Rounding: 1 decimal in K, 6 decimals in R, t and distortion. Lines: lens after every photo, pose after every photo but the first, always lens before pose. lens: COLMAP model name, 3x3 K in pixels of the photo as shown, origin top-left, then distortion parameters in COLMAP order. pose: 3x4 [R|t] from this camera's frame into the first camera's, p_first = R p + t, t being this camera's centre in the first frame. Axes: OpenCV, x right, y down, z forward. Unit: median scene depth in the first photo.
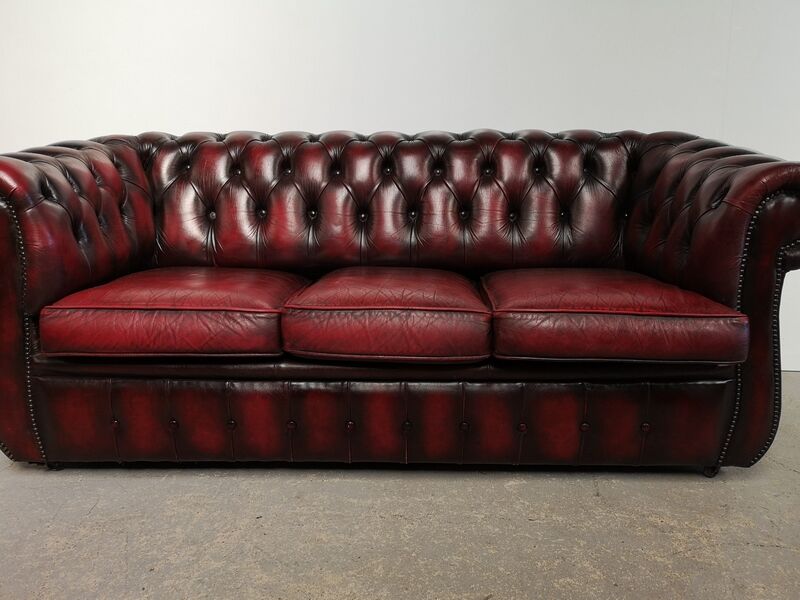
lens RADIAL K [[621.3, 0, 402.3], [0, 621.3, 310.1], [0, 0, 1]] dist [0.033870, -0.048787]
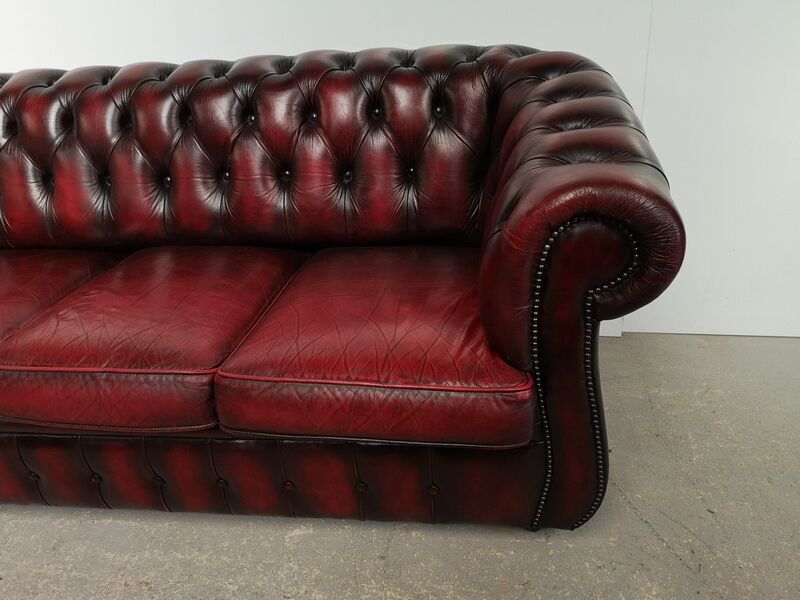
lens RADIAL K [[634.0, 0, 390.8], [0, 634.0, 307.8], [0, 0, 1]] dist [0.033253, -0.068357]
pose [[0.992418, -0.011985, -0.122326, 0.451242], [0.042916, 0.966386, 0.253490, -0.258843], [0.115176, -0.256817, 0.959573, 0.272920]]
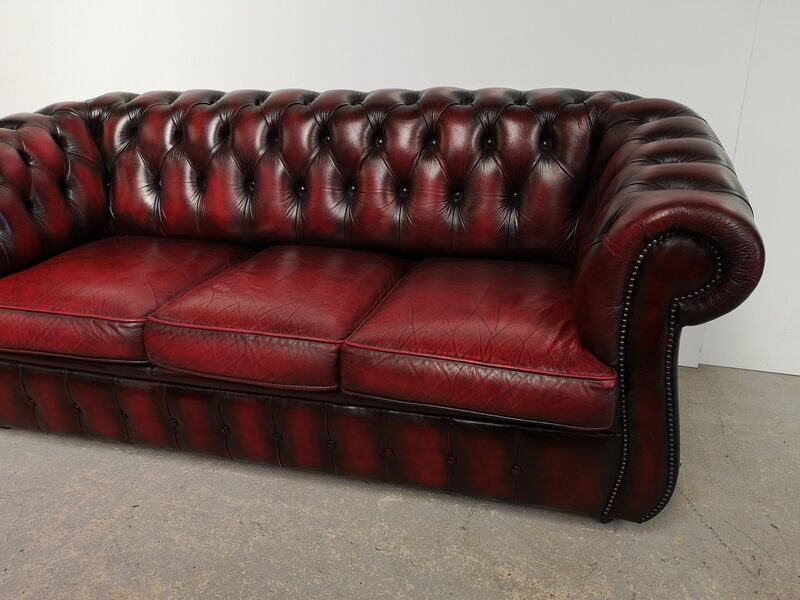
lens RADIAL K [[626.9, 0, 391.6], [0, 626.9, 307.2], [0, 0, 1]] dist [0.031906, -0.055232]
pose [[0.970750, 0.072603, -0.228853, 0.417856], [-0.027369, 0.980432, 0.194948, -0.226651], [0.238528, -0.182983, 0.953741, 0.126825]]
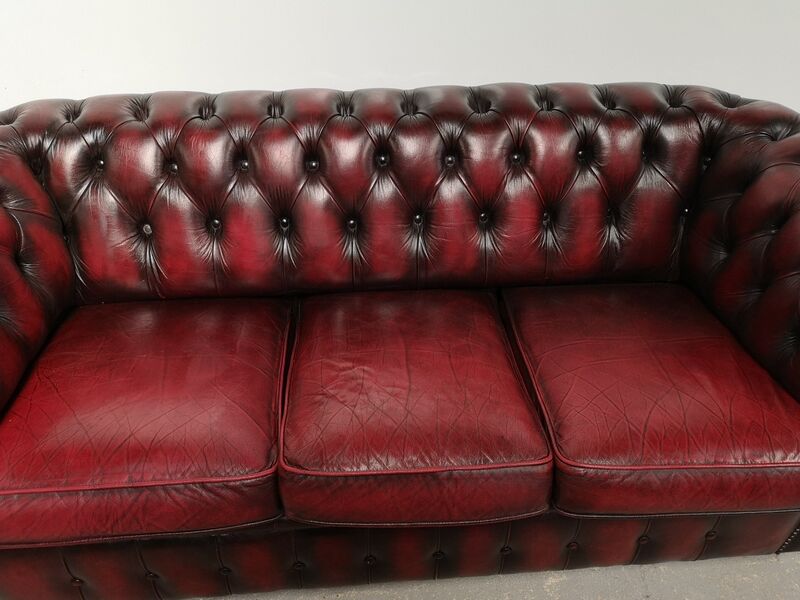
lens RADIAL K [[643.6, 0, 408.4], [0, 643.6, 302.0], [0, 0, 1]] dist [-0.003654, -0.003734]
pose [[0.995277, -0.054109, 0.080601, -0.087745], [0.023816, 0.940983, 0.337615, -0.441435], [-0.094113, -0.334101, 0.937827, 0.324358]]
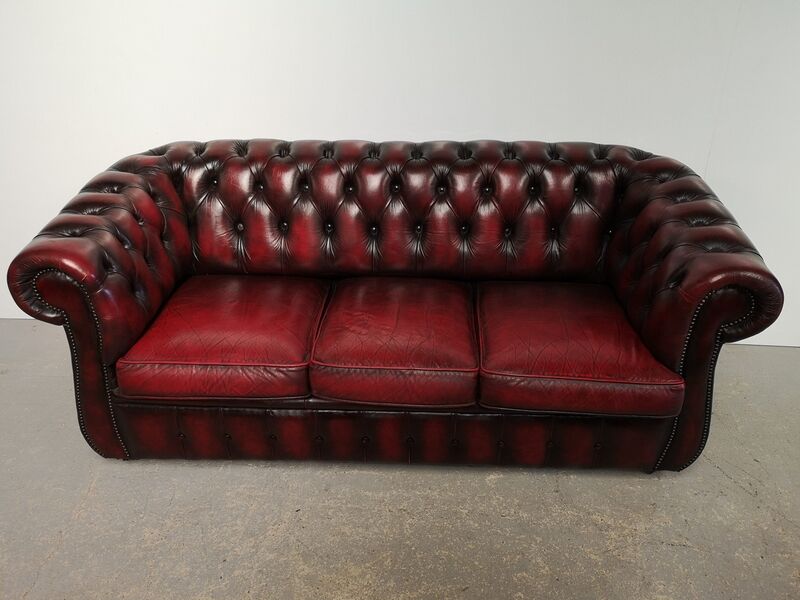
lens RADIAL K [[621.3, 0, 402.3], [0, 621.3, 310.1], [0, 0, 1]] dist [0.033870, -0.048787]
pose [[0.999784, 0.008521, -0.018946, 0.014015], [-0.003014, 0.961852, 0.273554, -0.435154], [0.020554, -0.273438, 0.961670, -0.153339]]
